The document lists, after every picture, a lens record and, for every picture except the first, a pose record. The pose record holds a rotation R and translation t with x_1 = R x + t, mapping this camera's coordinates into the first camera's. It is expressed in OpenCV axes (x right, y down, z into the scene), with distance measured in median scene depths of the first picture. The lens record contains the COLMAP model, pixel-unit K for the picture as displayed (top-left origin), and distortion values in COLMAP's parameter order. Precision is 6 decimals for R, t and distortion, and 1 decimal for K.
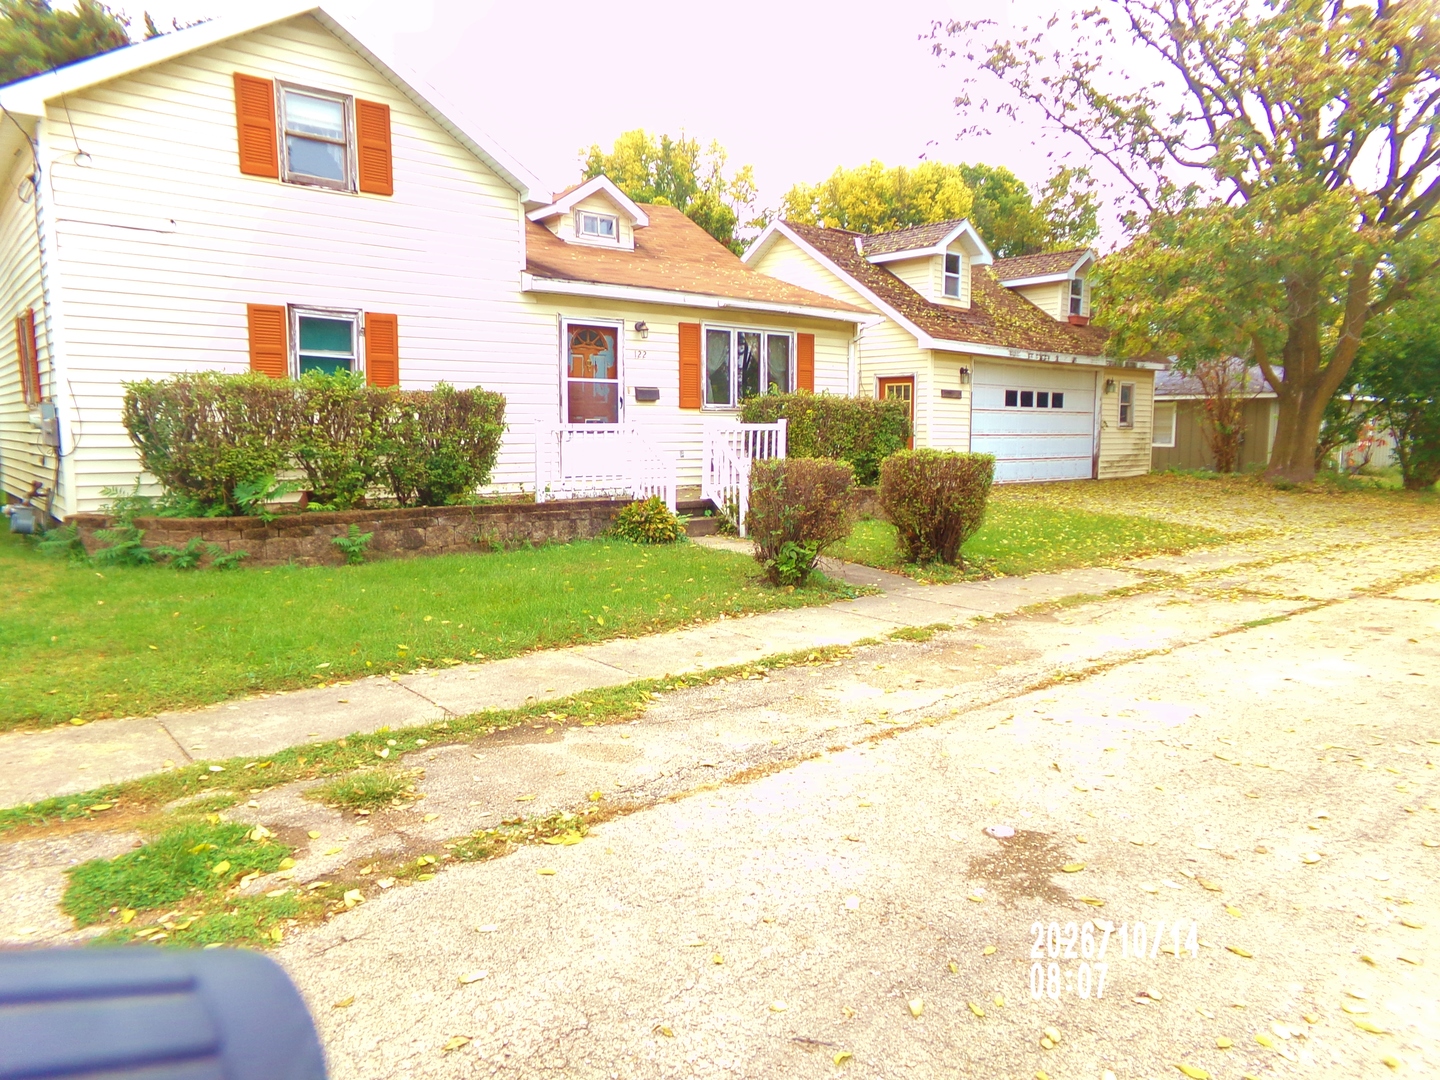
lens RADIAL K [[928.0, 0, 720.0], [0, 928.0, 540.0], [0, 0, 1]] dist [-0.055767, 0.070249]
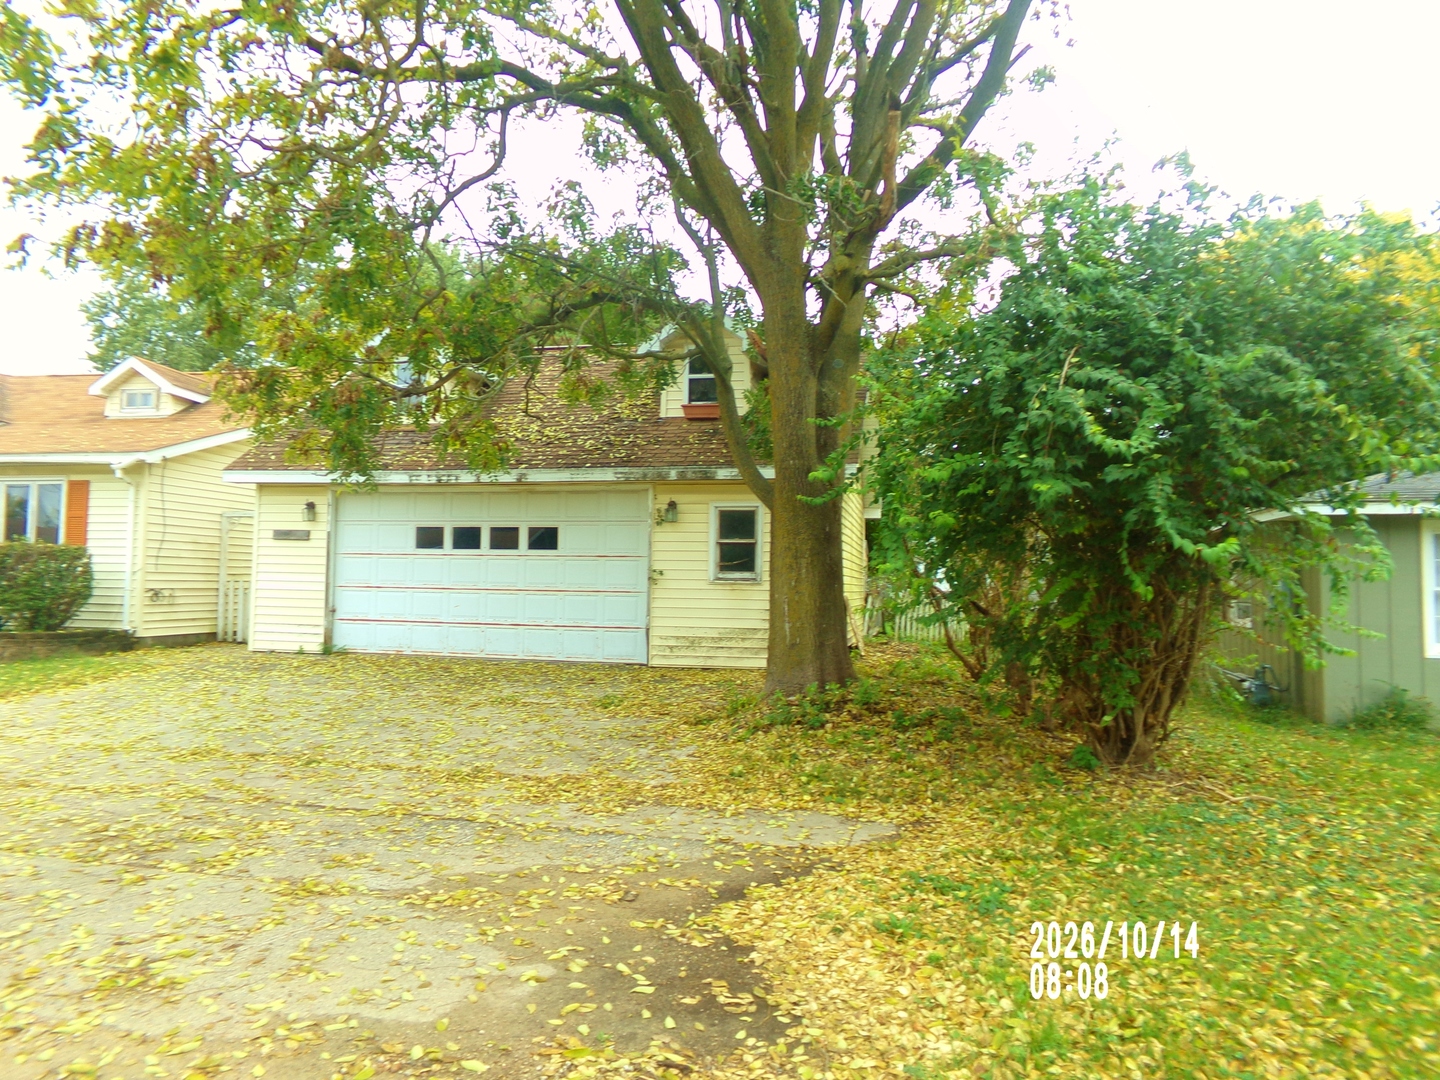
lens RADIAL K [[1010.3, 0, 720.0], [0, 1010.3, 540.0], [0, 0, 1]] dist [0.002857, 0.002731]
pose [[0.605613, -0.026436, -0.795320, 1.621278], [-0.111337, 0.986802, -0.117580, -0.124341], [0.787932, 0.159757, 0.594678, 1.053429]]
